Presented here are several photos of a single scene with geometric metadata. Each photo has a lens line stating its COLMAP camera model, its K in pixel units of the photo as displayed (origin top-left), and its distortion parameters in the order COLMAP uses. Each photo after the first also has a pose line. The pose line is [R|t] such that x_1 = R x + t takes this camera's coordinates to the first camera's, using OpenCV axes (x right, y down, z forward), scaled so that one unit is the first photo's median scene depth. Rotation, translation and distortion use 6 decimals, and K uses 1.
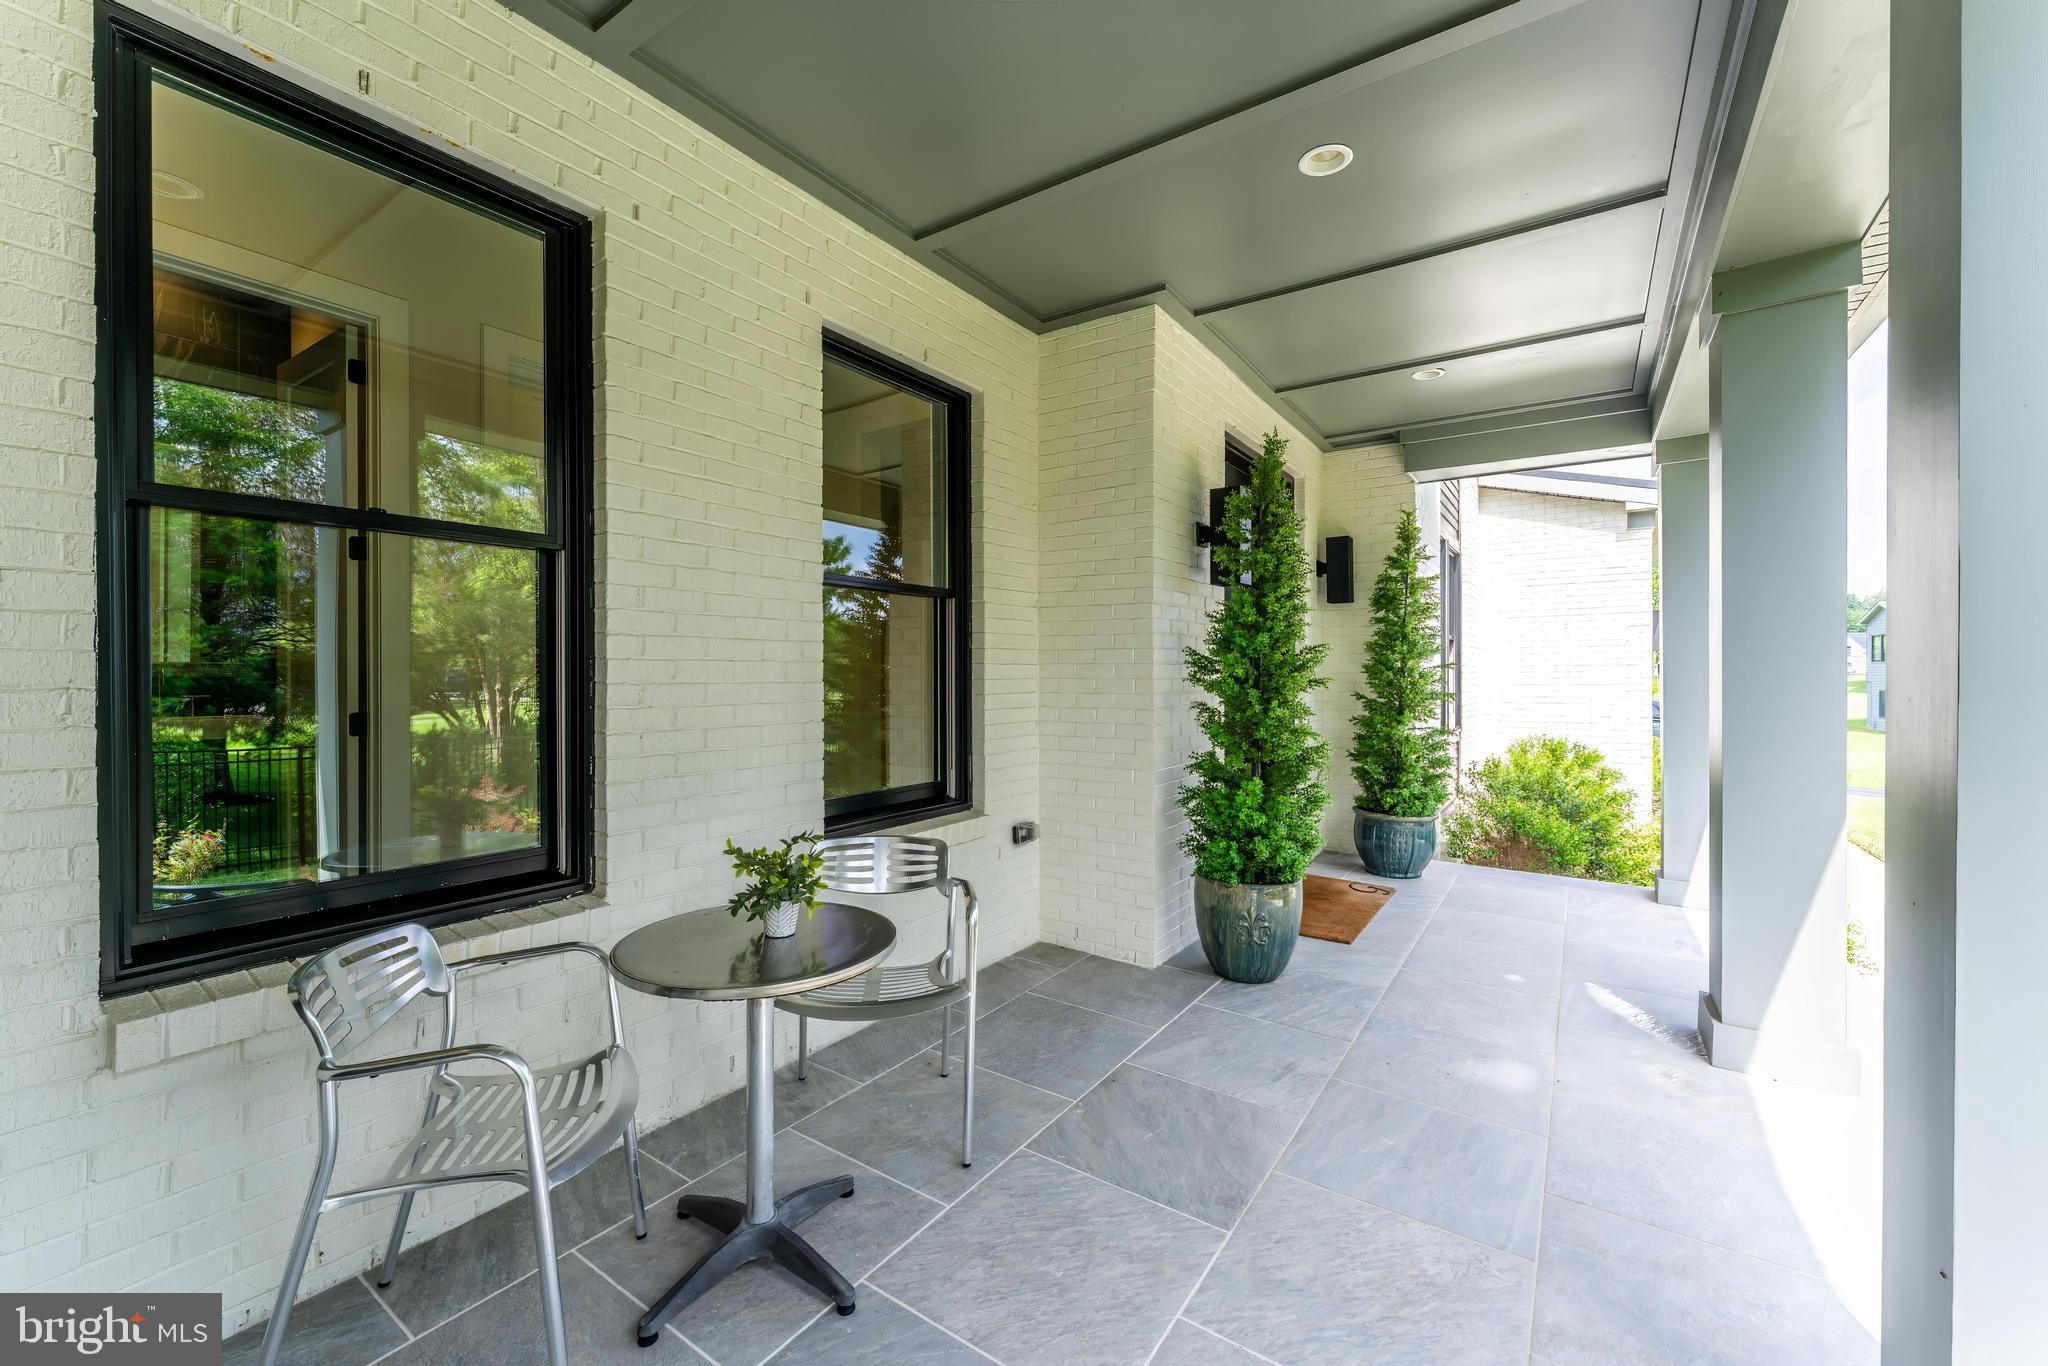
lens RADIAL K [[817.6, 0, 1024.0], [0, 817.6, 683.0], [0, 0, 1]] dist [0.001252, 0.000140]
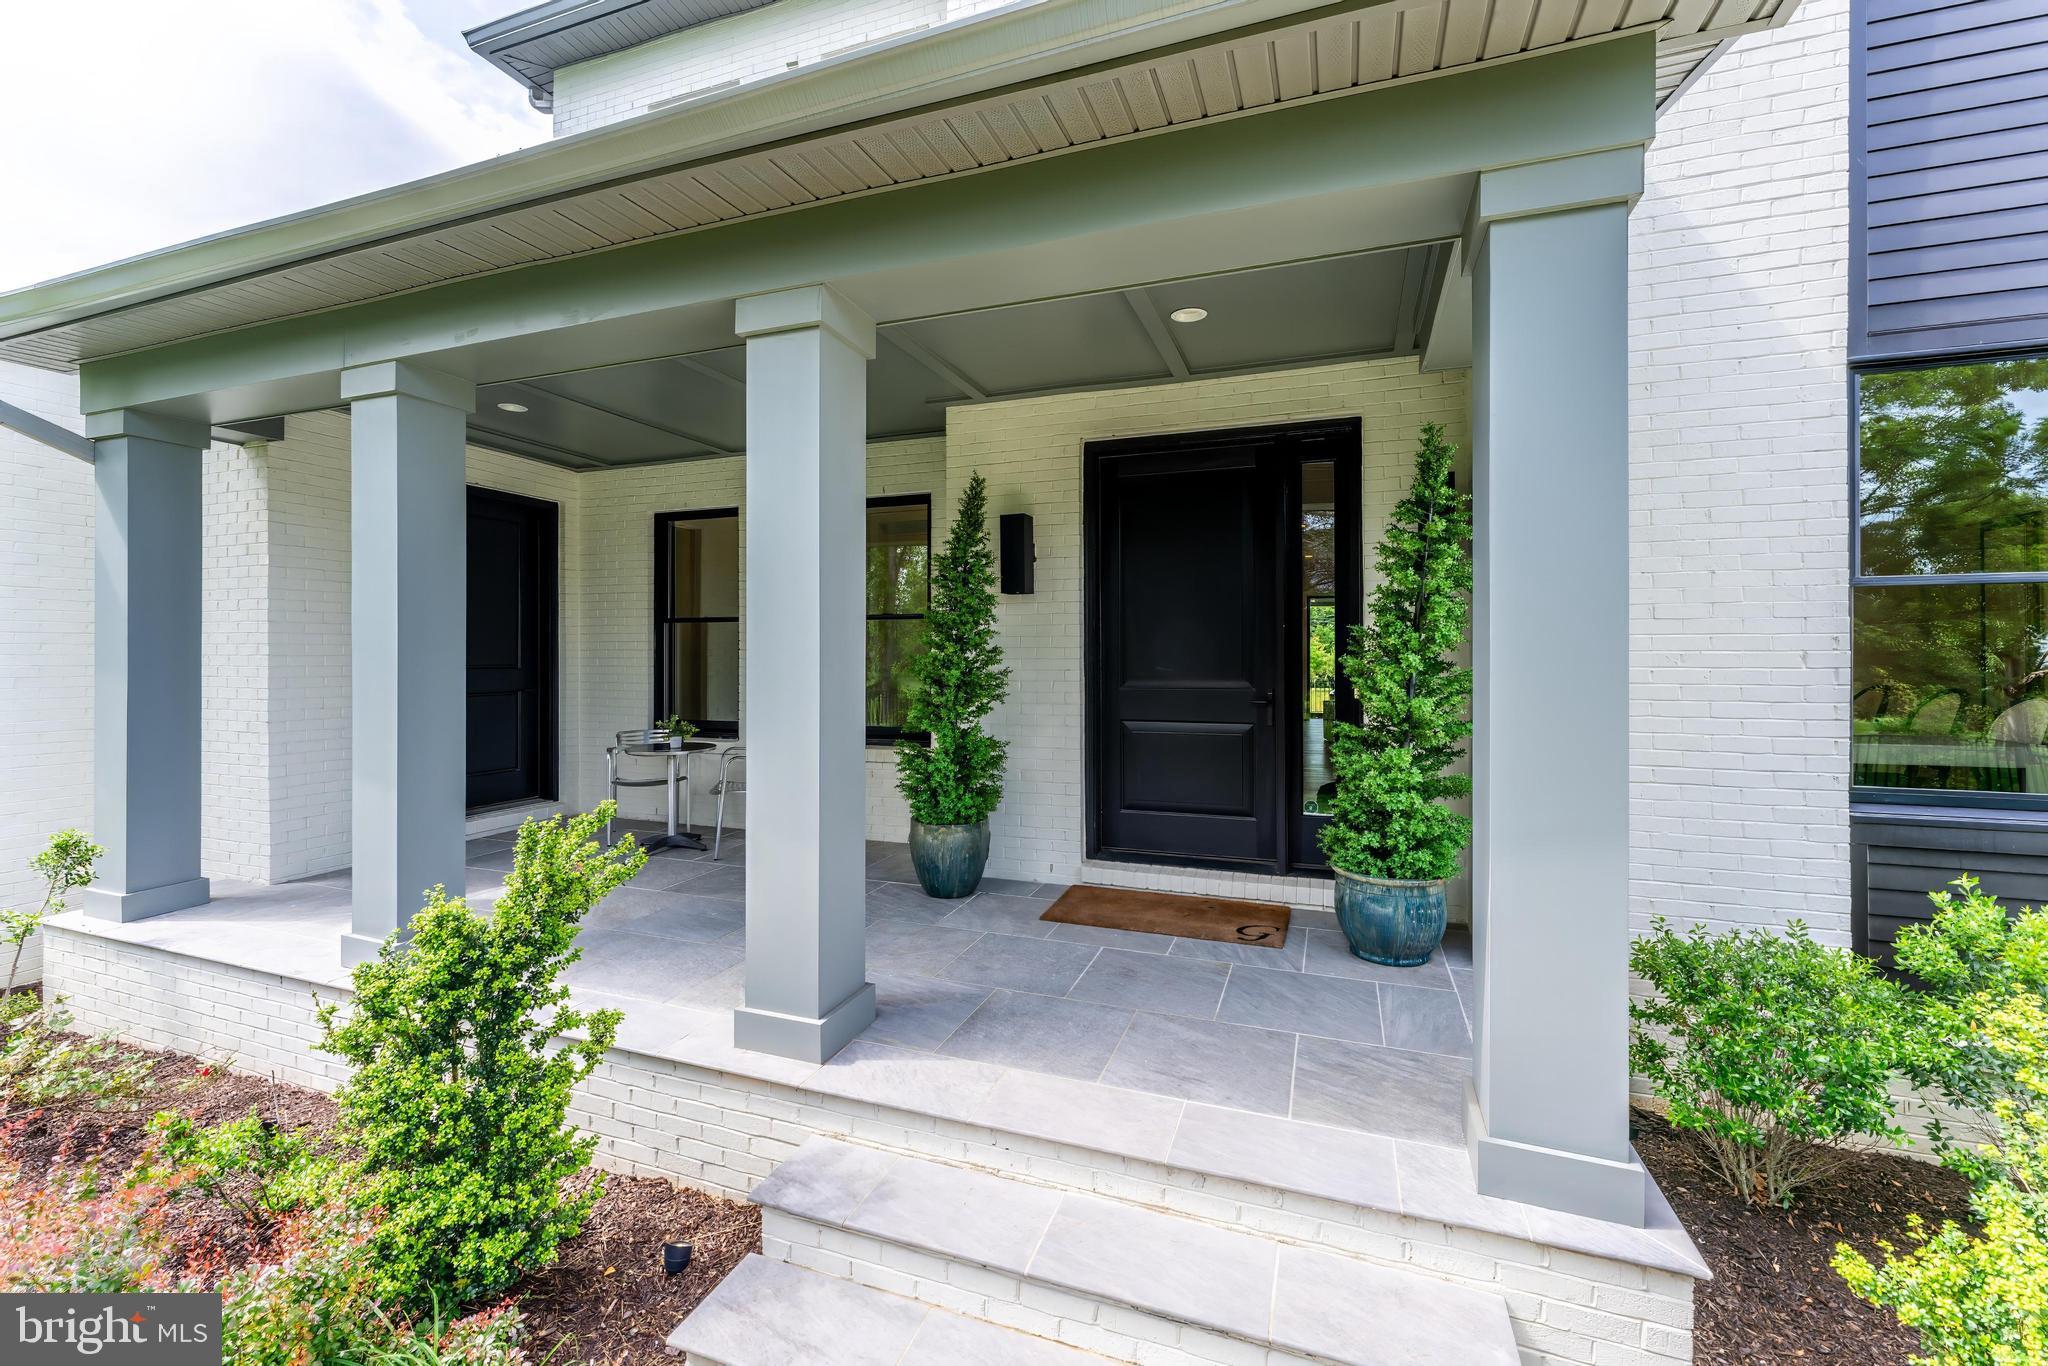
lens RADIAL K [[837.3, 0, 1023.6], [0, 837.3, 660.5], [0, 0, 1]] dist [-0.000079, 0.000028]
pose [[0.241276, 0.003018, -0.970452, 2.155765], [-0.006312, 0.999979, 0.001540, -0.027814], [0.970436, 0.005754, 0.241290, 1.060750]]
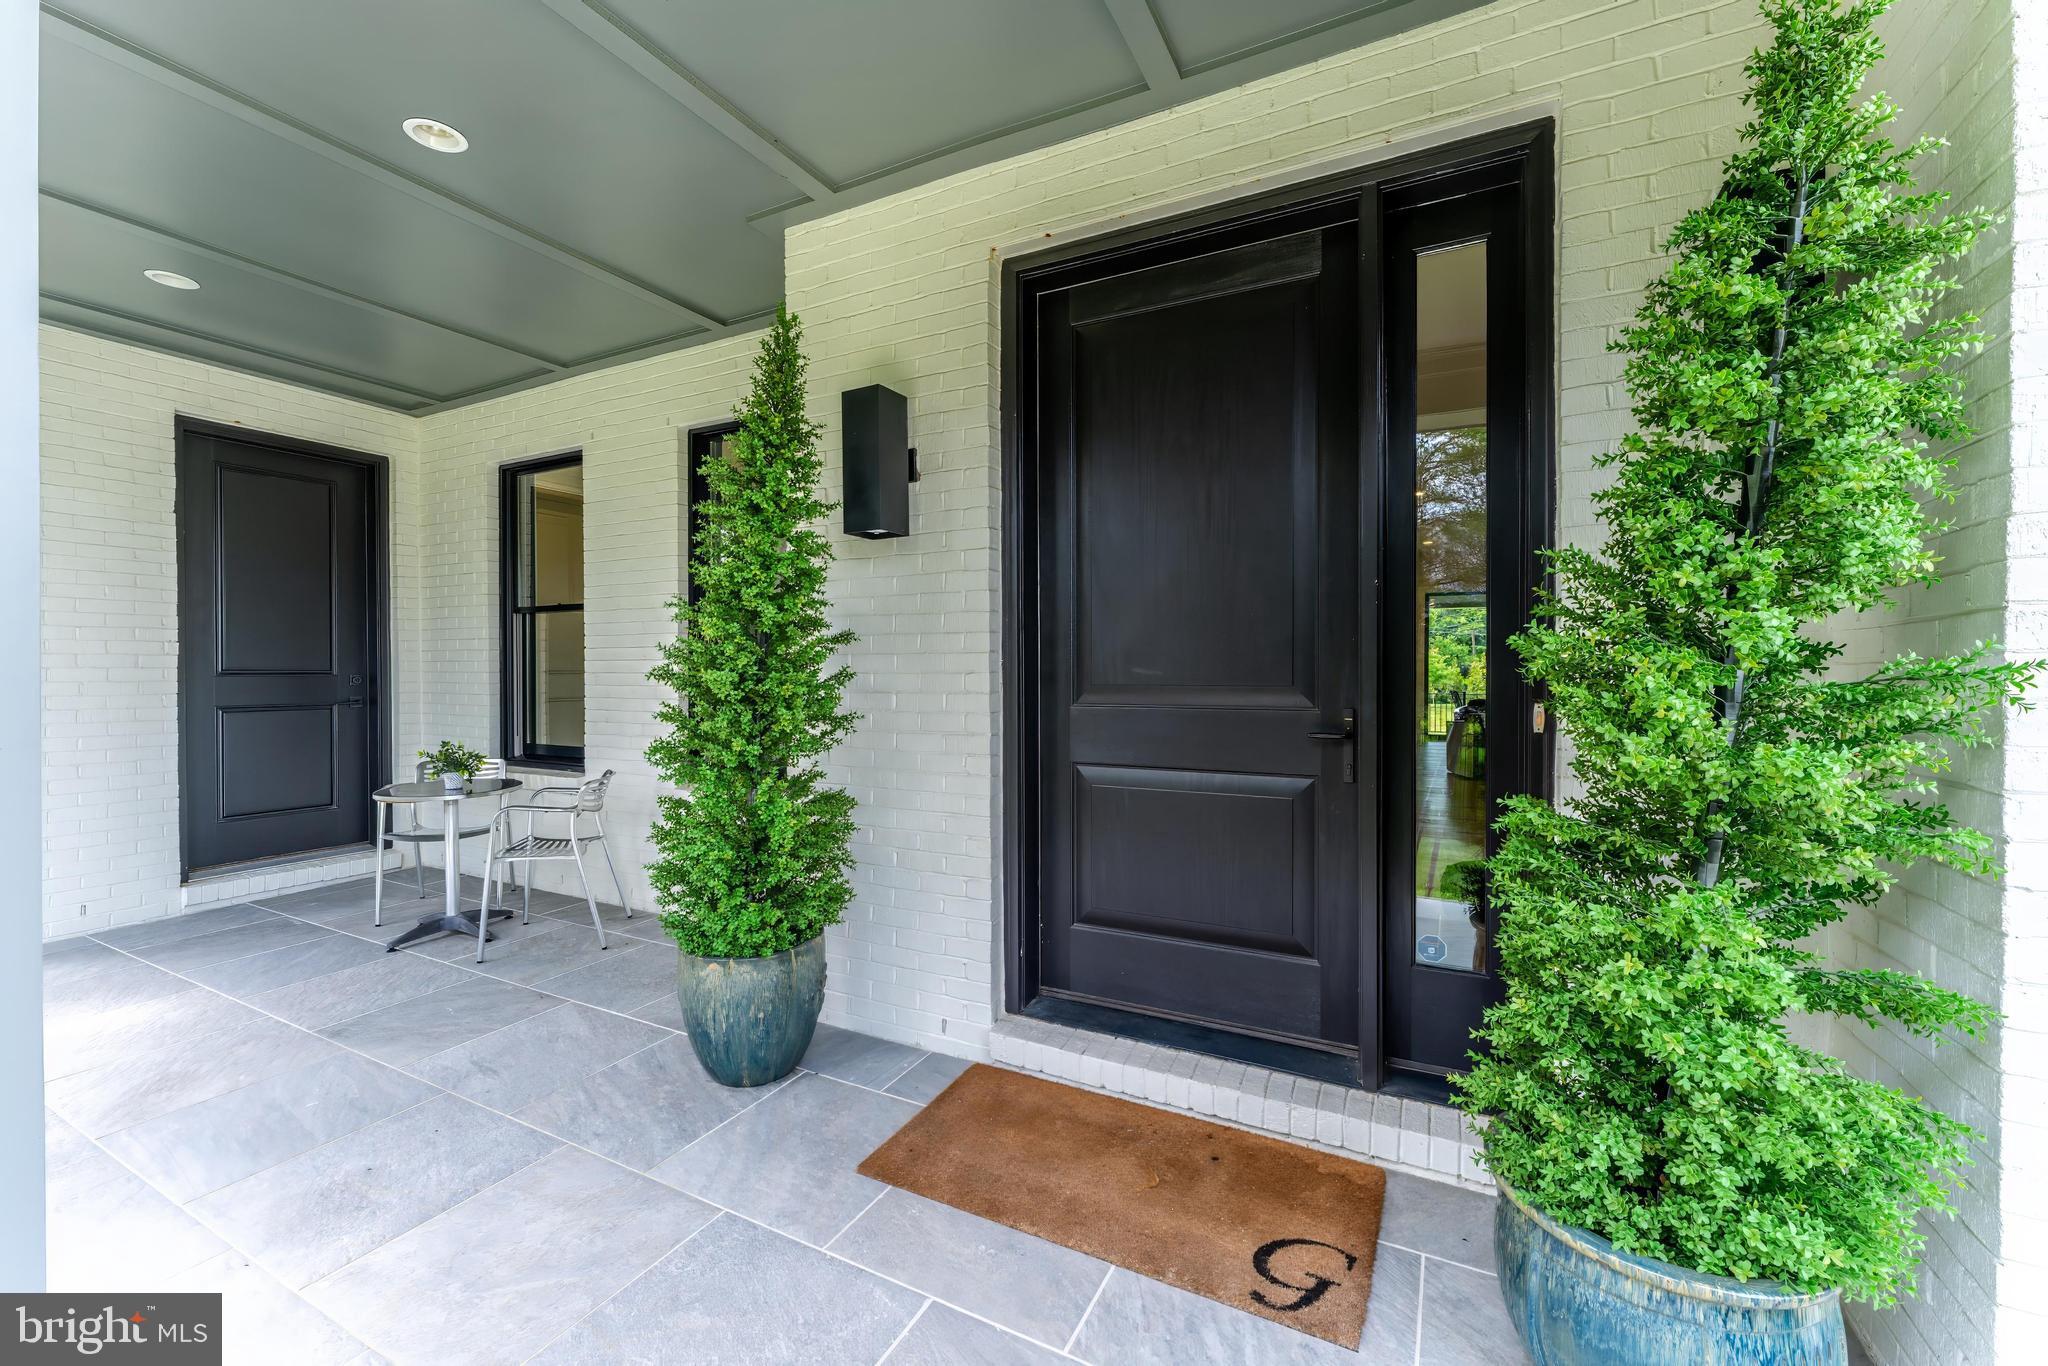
lens RADIAL K [[817.6, 0, 1024.0], [0, 817.6, 683.0], [0, 0, 1]] dist [0.001252, 0.000140]
pose [[0.114194, 0.013272, -0.993370, 1.386448], [-0.006798, 0.999898, 0.012577, -0.005603], [0.993435, 0.005317, 0.114273, 1.553879]]
